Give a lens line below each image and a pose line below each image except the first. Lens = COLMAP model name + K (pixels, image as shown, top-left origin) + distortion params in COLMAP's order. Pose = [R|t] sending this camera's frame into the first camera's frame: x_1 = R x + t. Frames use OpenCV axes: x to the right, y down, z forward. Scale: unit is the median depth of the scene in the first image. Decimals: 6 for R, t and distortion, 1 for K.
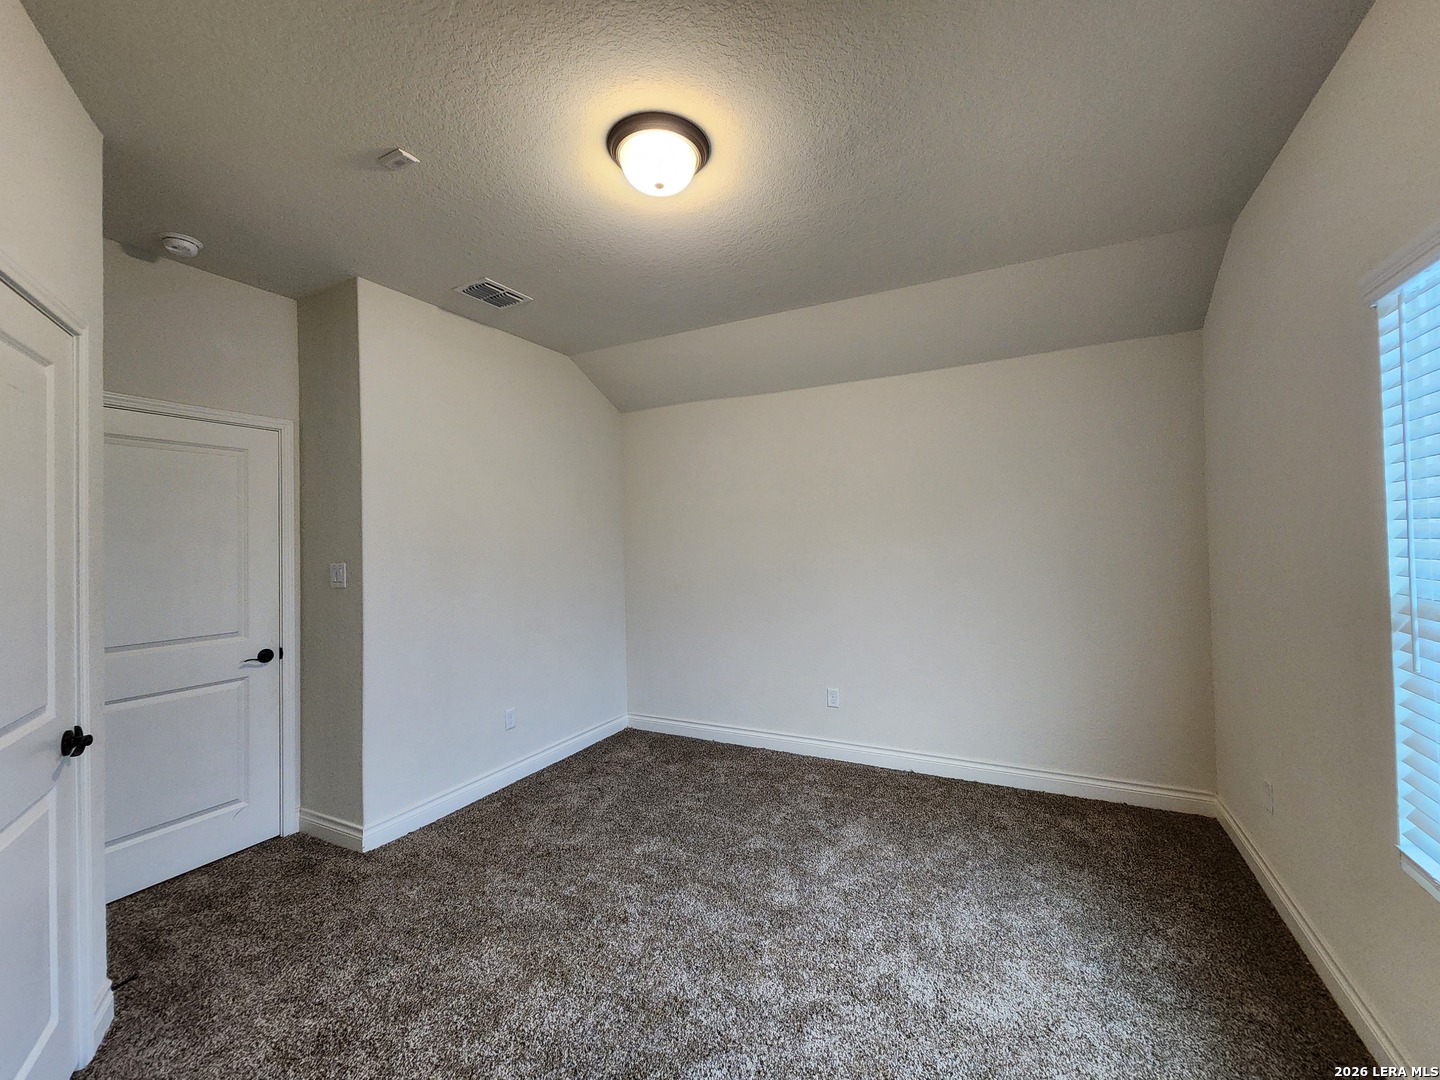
lens RADIAL K [[586.7, 0, 731.6], [0, 586.7, 529.4], [0, 0, 1]] dist [0.004958, -0.003257]
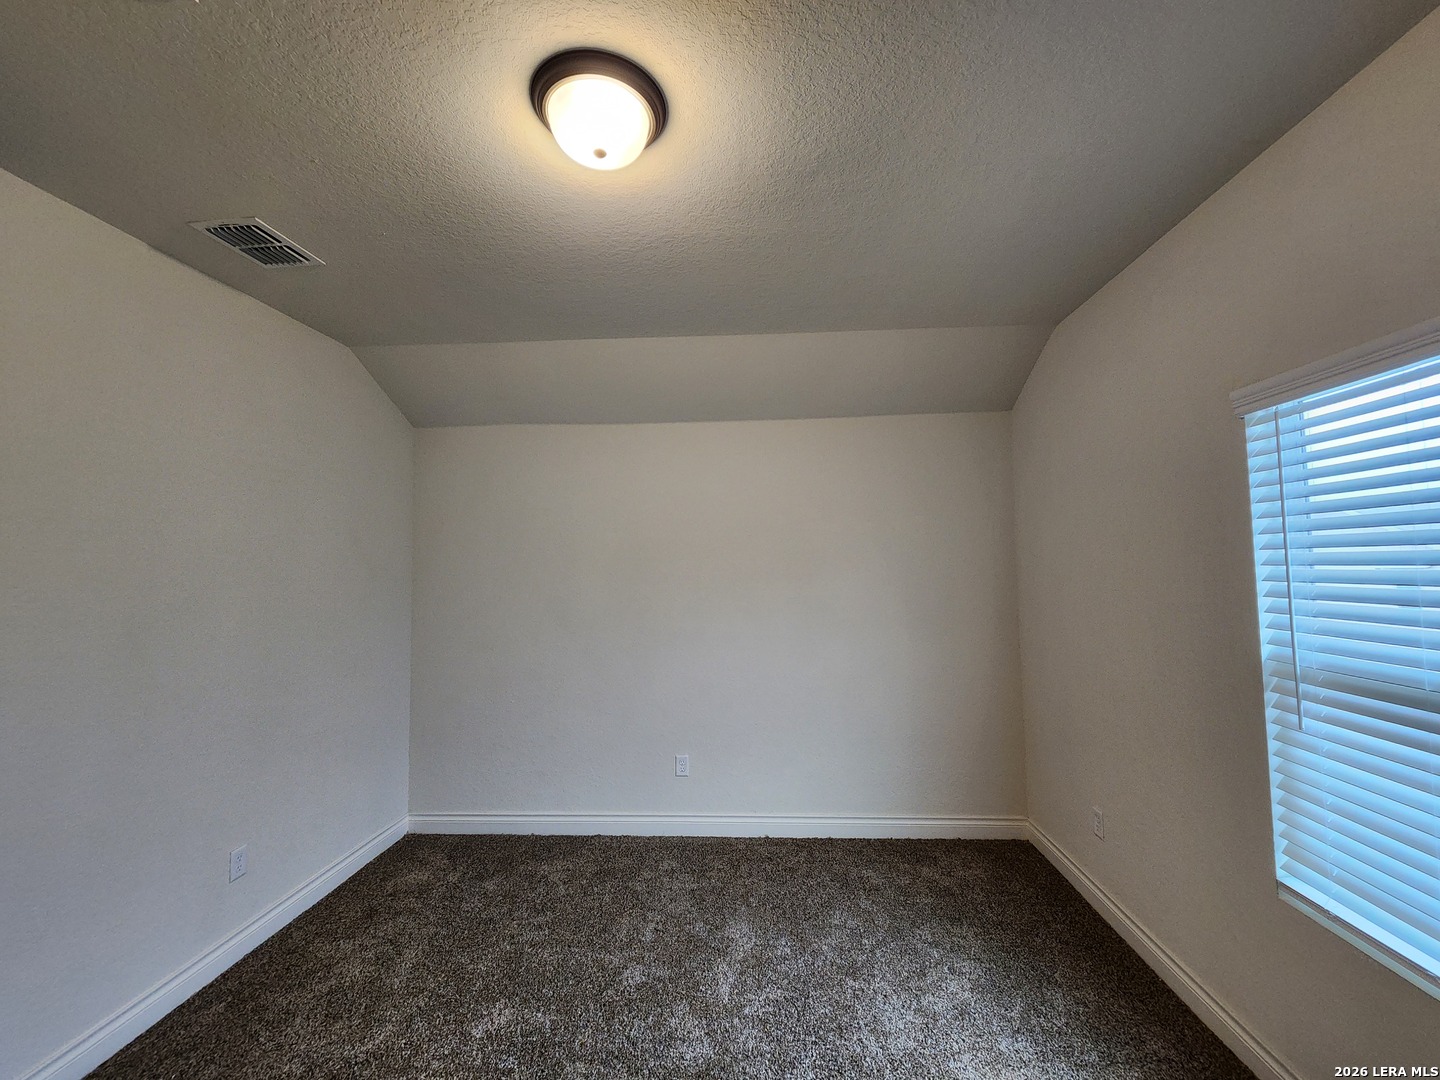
lens RADIAL K [[586.7, 0, 731.6], [0, 586.7, 529.4], [0, 0, 1]] dist [0.004958, -0.003257]
pose [[0.915658, 0.033532, 0.400557, -0.170412], [-0.012920, 0.998455, -0.054049, -0.036818], [-0.401750, 0.044316, 0.914676, 0.166785]]
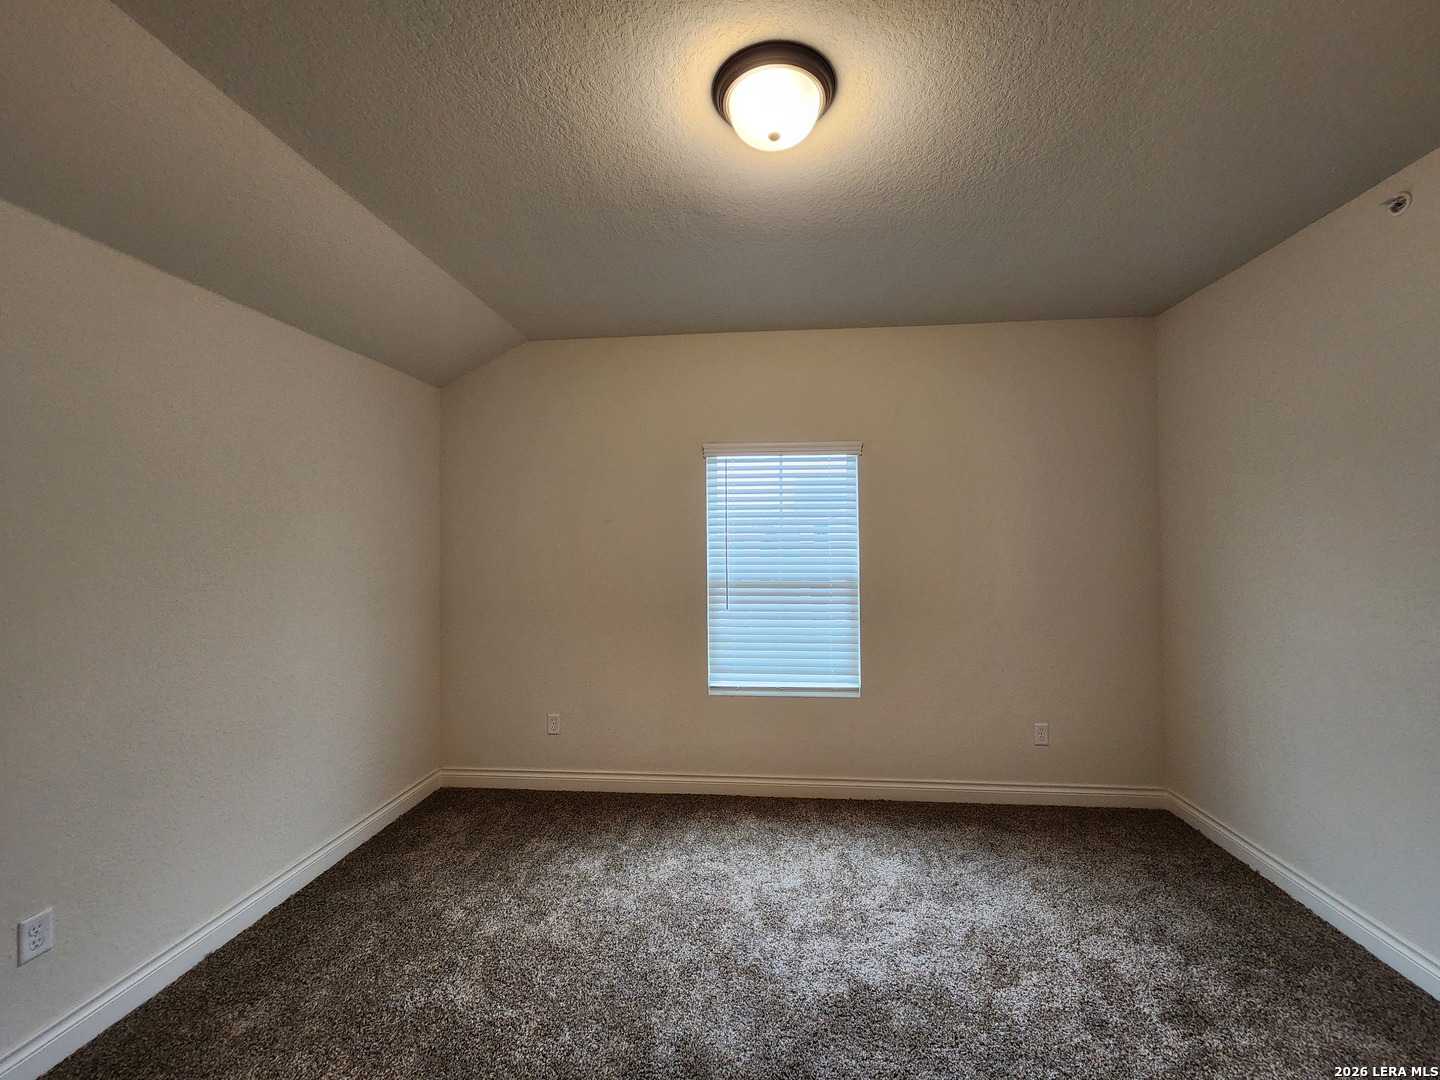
lens RADIAL K [[586.7, 0, 731.6], [0, 586.7, 529.4], [0, 0, 1]] dist [0.004958, -0.003257]
pose [[-0.383724, 0.047886, 0.922205, -0.559912], [-0.001111, 0.998630, -0.052317, 0.014634], [-0.923447, -0.021100, -0.383145, 0.910518]]
